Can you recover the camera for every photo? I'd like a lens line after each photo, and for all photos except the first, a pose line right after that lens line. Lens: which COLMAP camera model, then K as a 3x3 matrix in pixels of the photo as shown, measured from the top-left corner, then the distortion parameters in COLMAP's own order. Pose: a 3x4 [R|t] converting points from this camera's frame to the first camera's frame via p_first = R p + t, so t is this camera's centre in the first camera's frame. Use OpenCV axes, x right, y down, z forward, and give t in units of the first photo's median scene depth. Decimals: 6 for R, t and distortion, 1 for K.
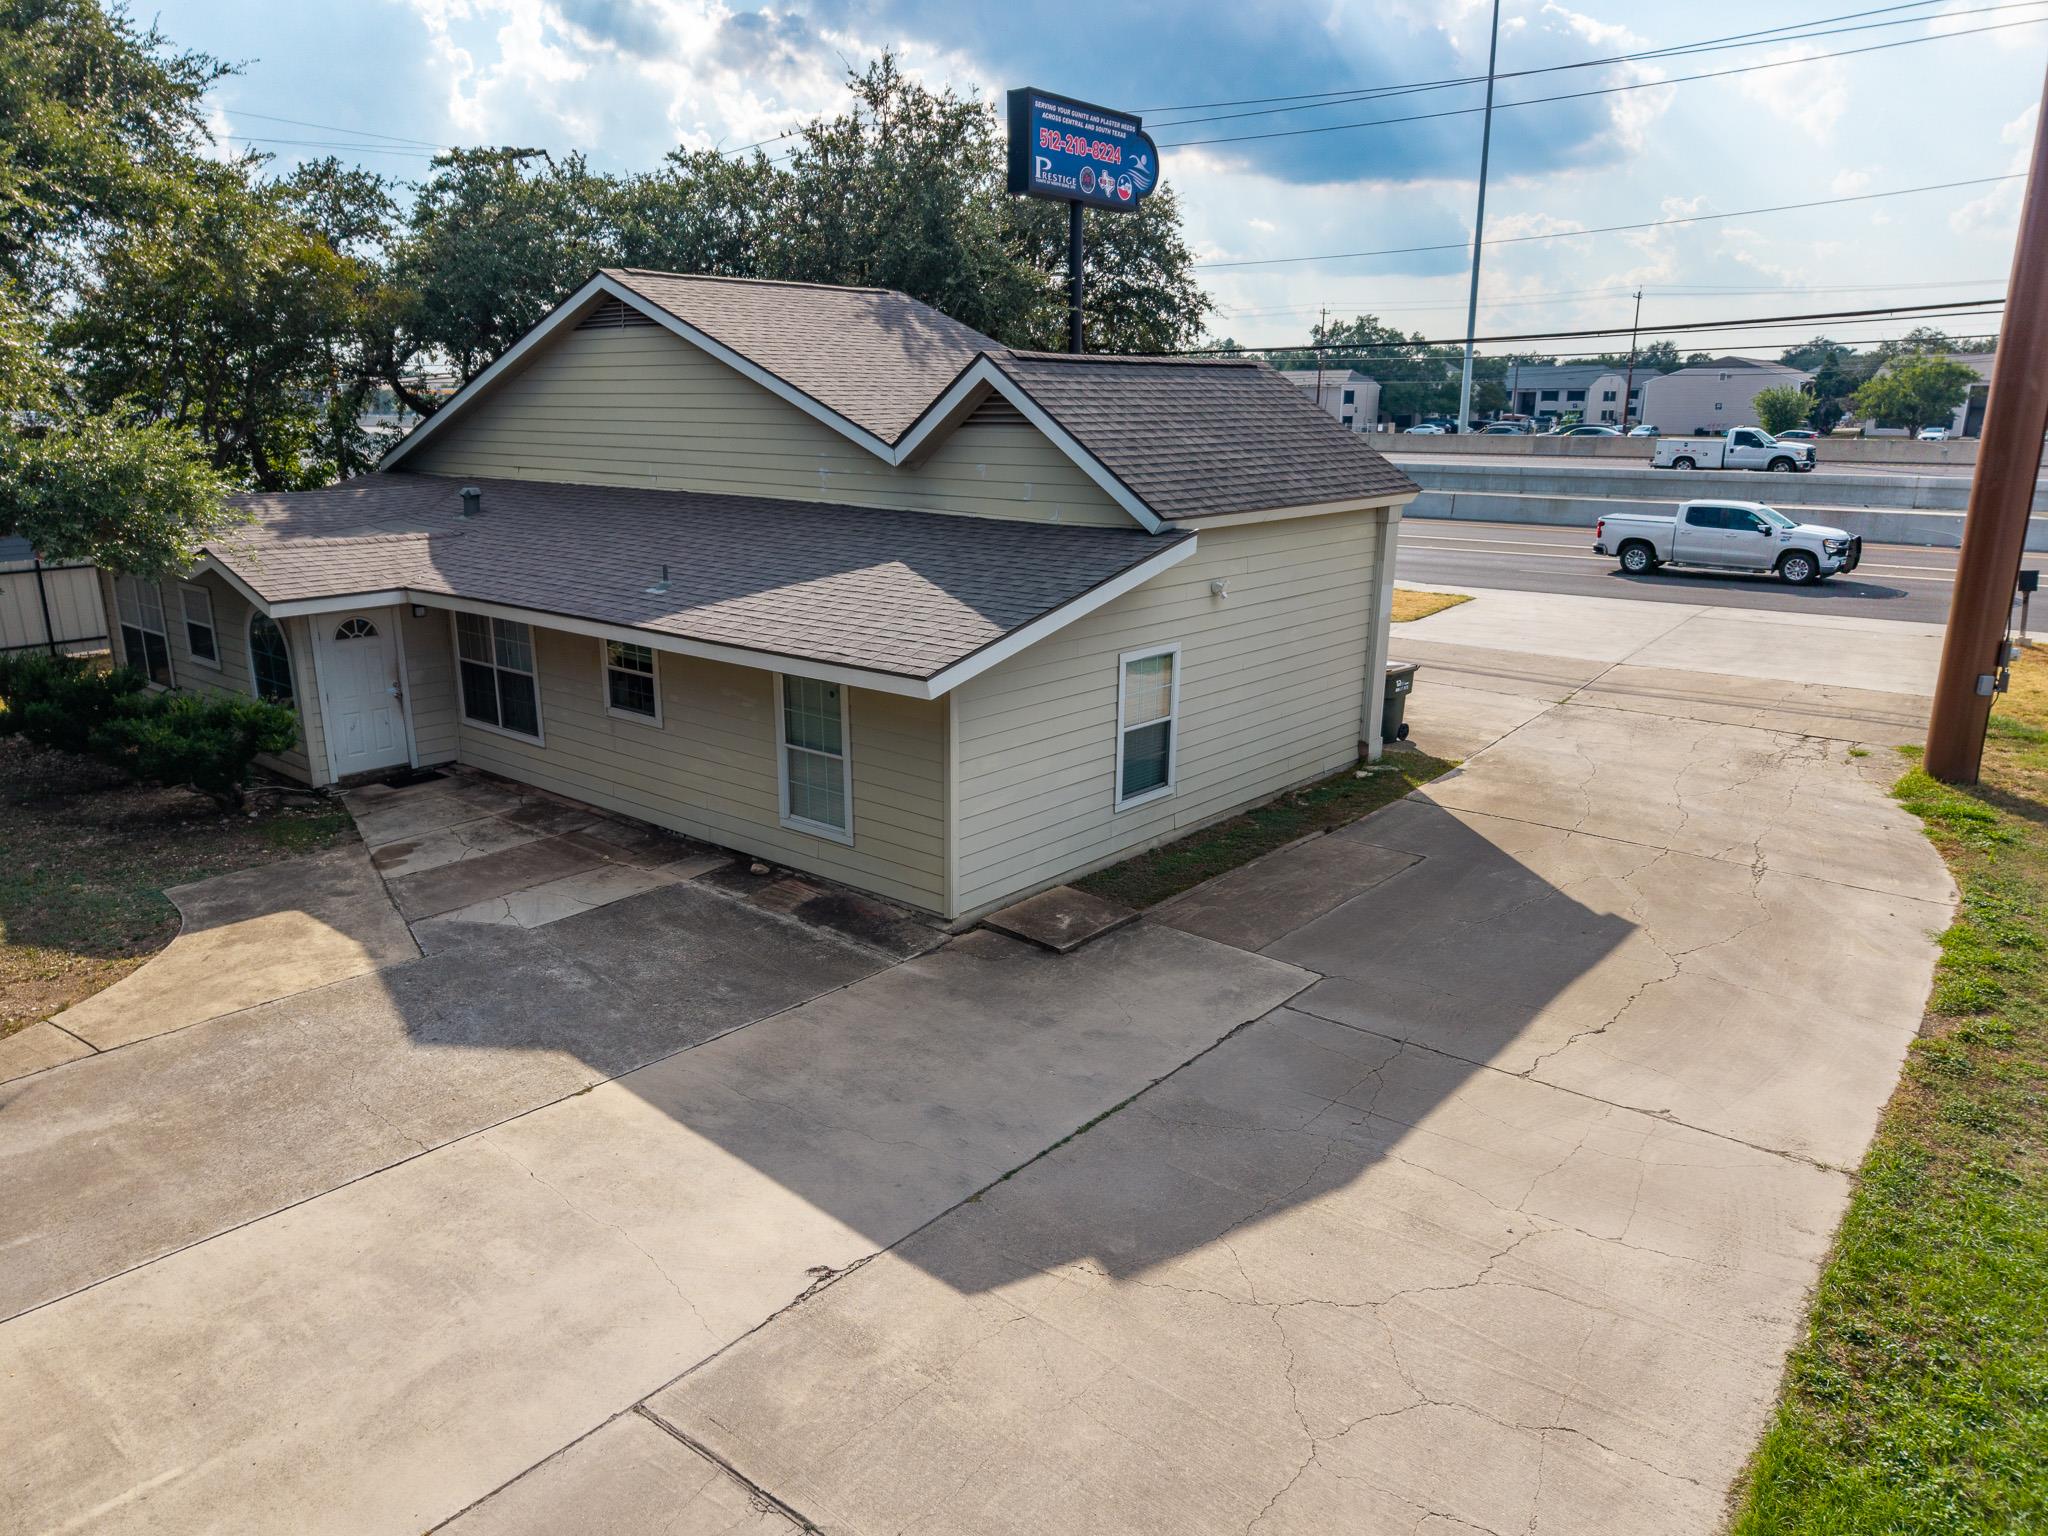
lens RADIAL K [[1383.8, 0, 1022.3], [0, 1383.8, 775.2], [0, 0, 1]] dist [0.013116, -0.004247]
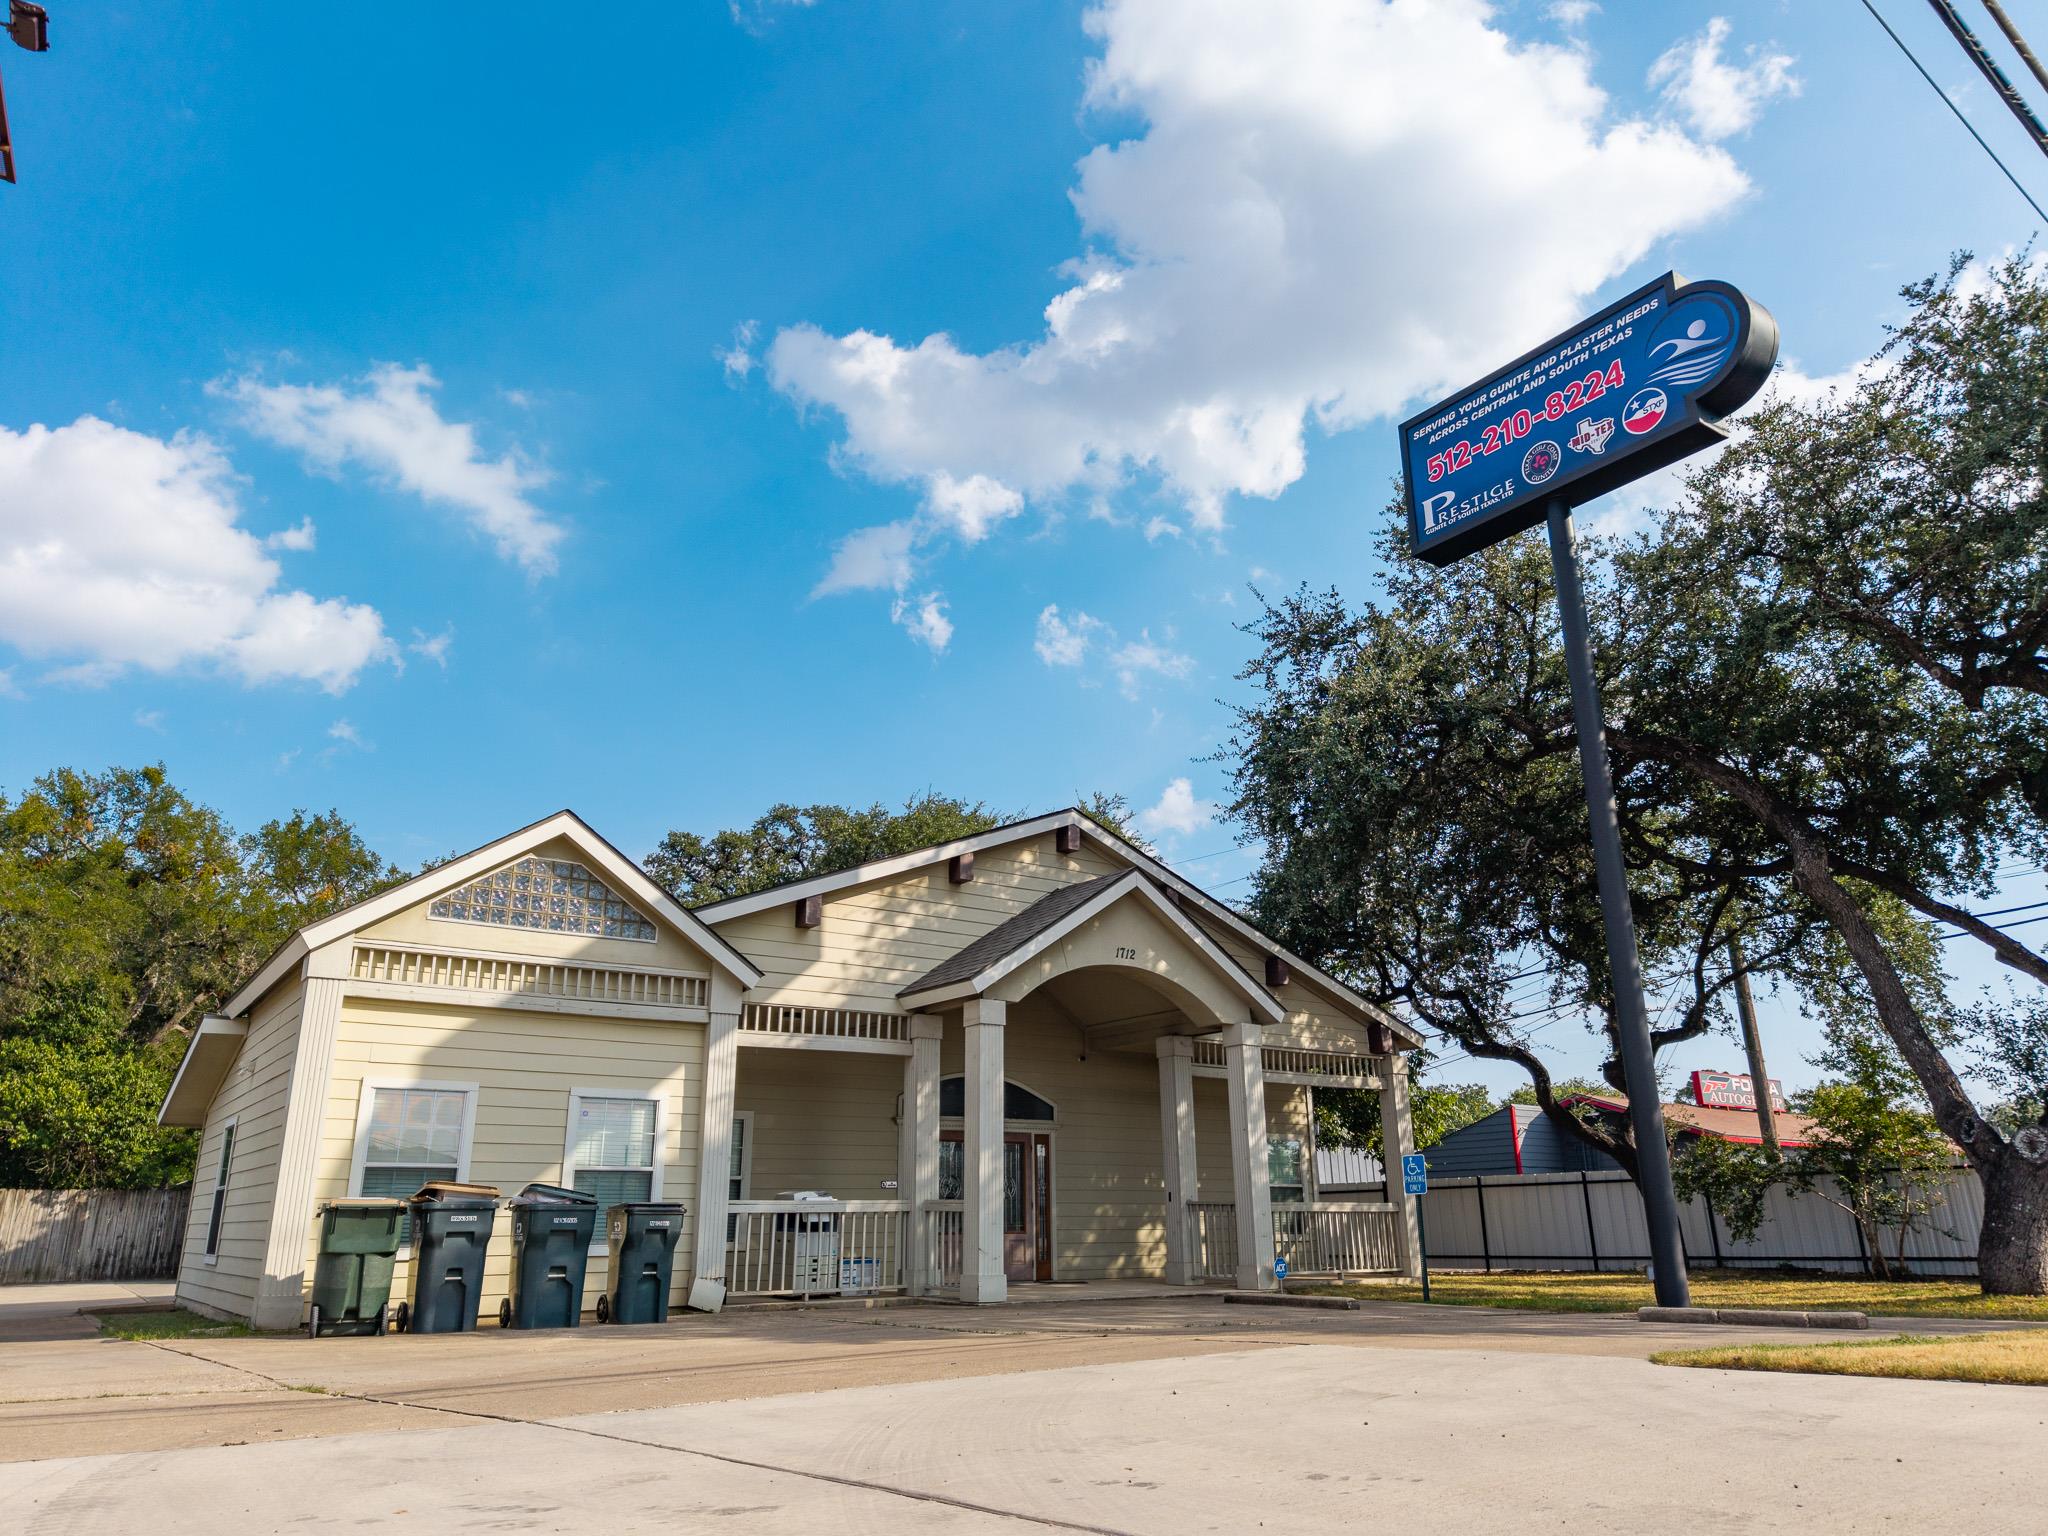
lens RADIAL K [[1371.2, 0, 1023.9], [0, 1371.2, 786.2], [0, 0, 1]] dist [0.030820, -0.037181]
pose [[-0.238881, -0.297861, -0.924237, 0.970888], [-0.246256, 0.939261, -0.239054, -0.213002], [0.939305, 0.170493, -0.297722, 1.696507]]
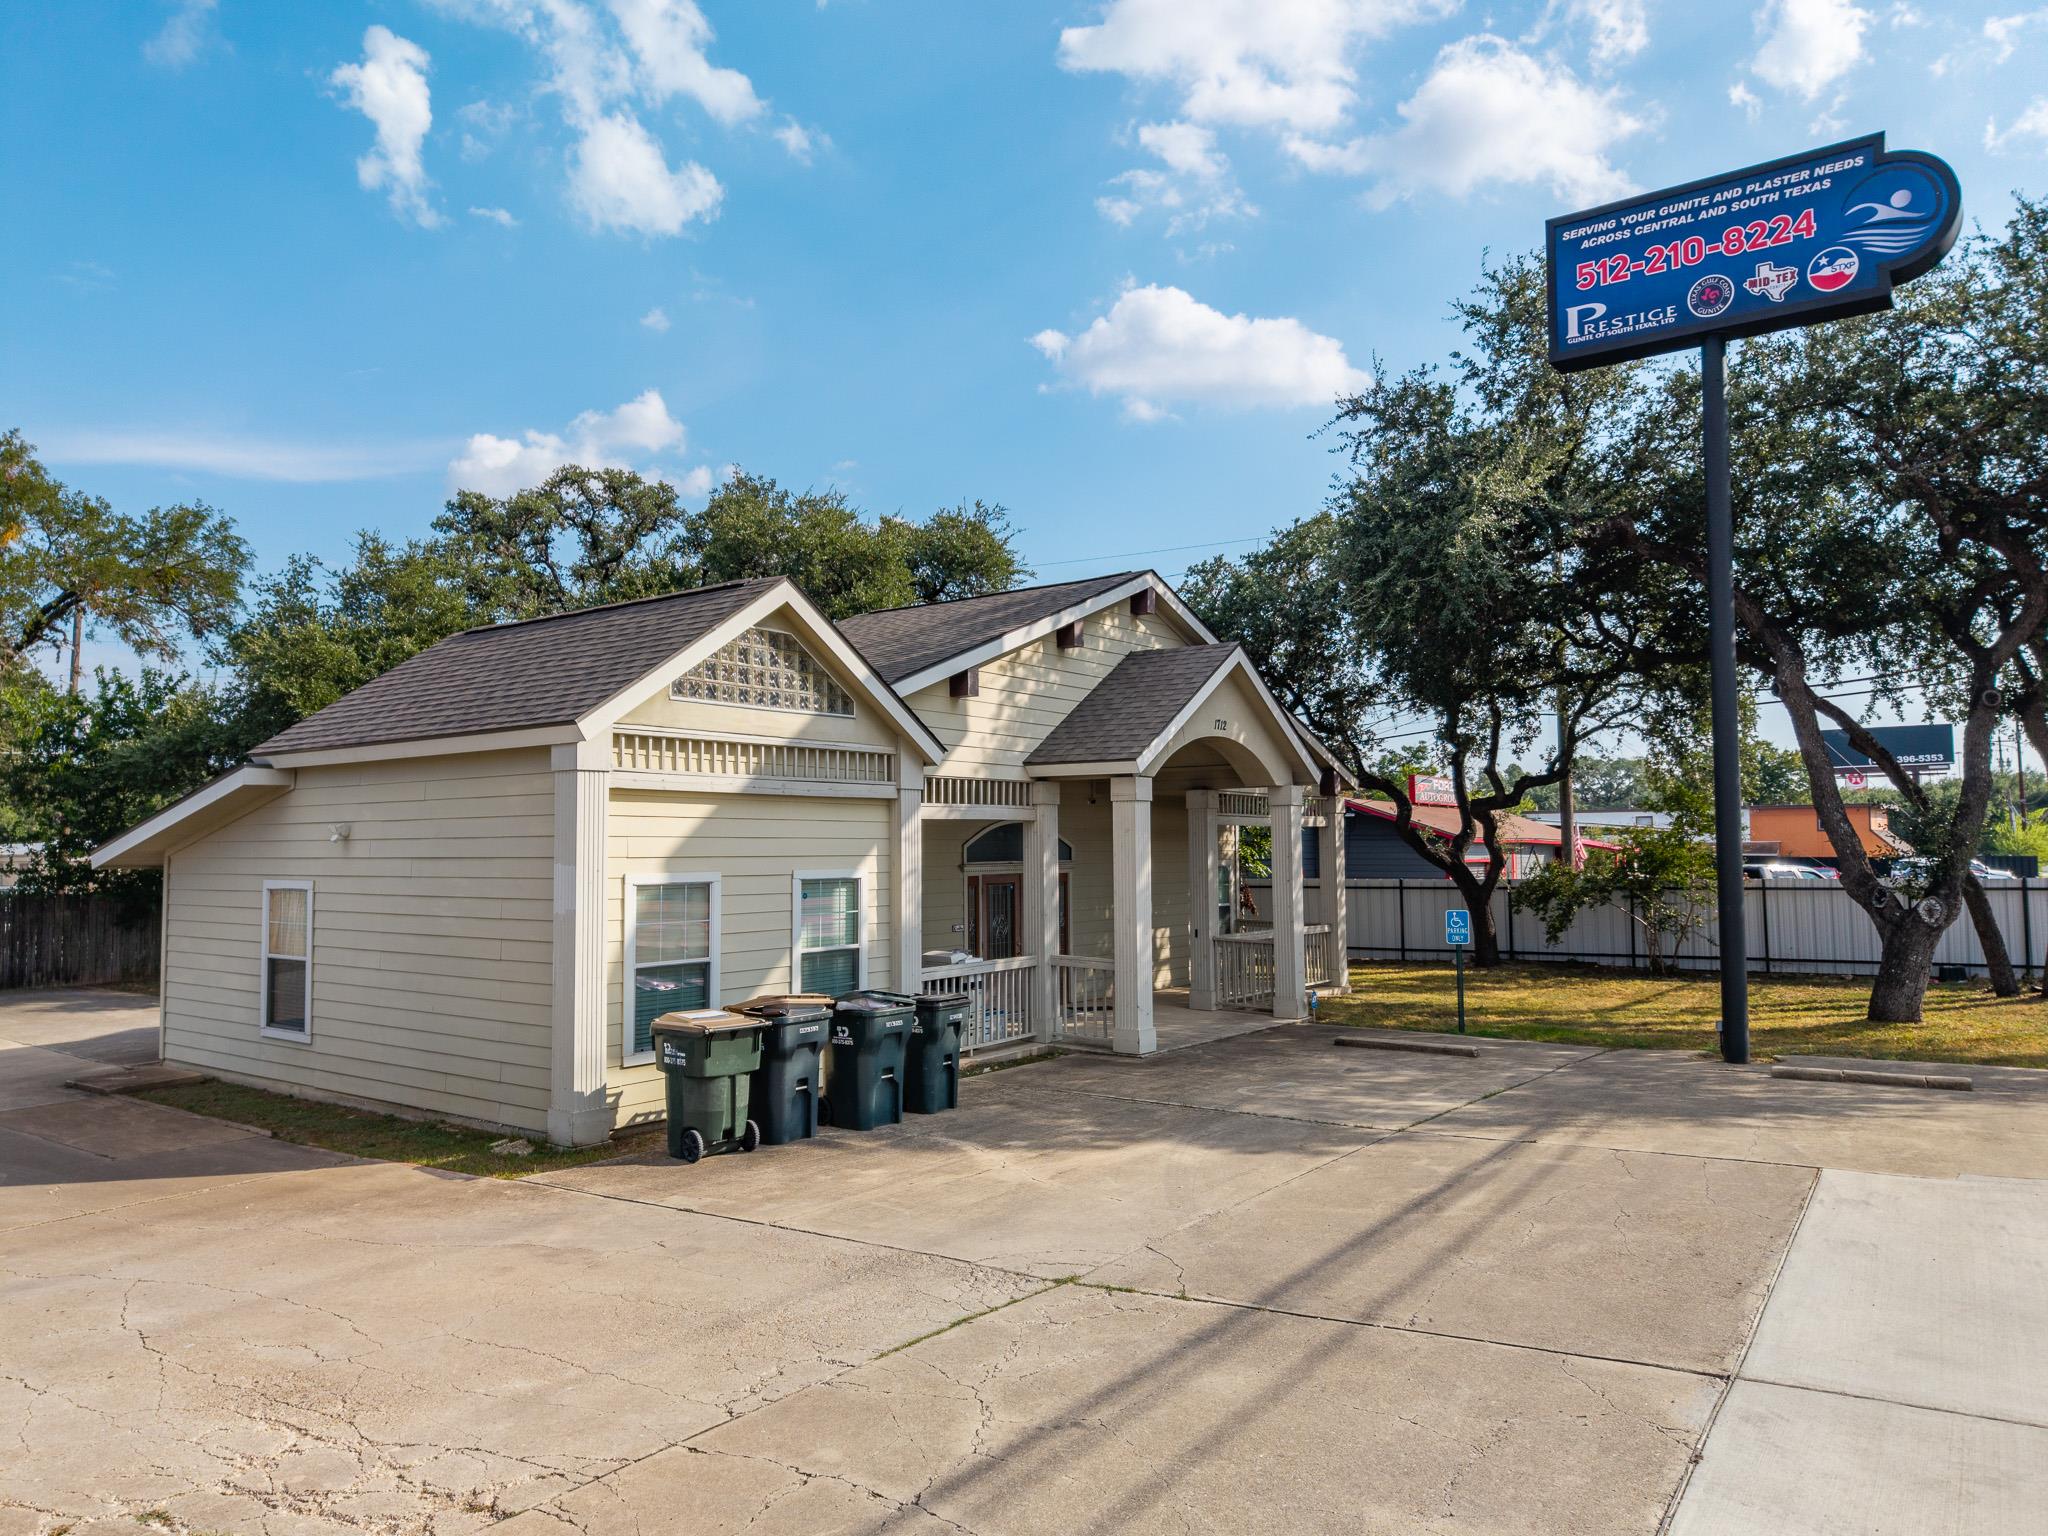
lens RADIAL K [[1358.7, 0, 1029.8], [0, 1358.7, 782.0], [0, 0, 1]] dist [0.058355, -0.050712]
pose [[0.080764, -0.053340, -0.995305, 1.011002], [-0.253587, 0.964609, -0.072273, -0.199961], [0.963935, 0.258233, 0.064379, 1.264099]]
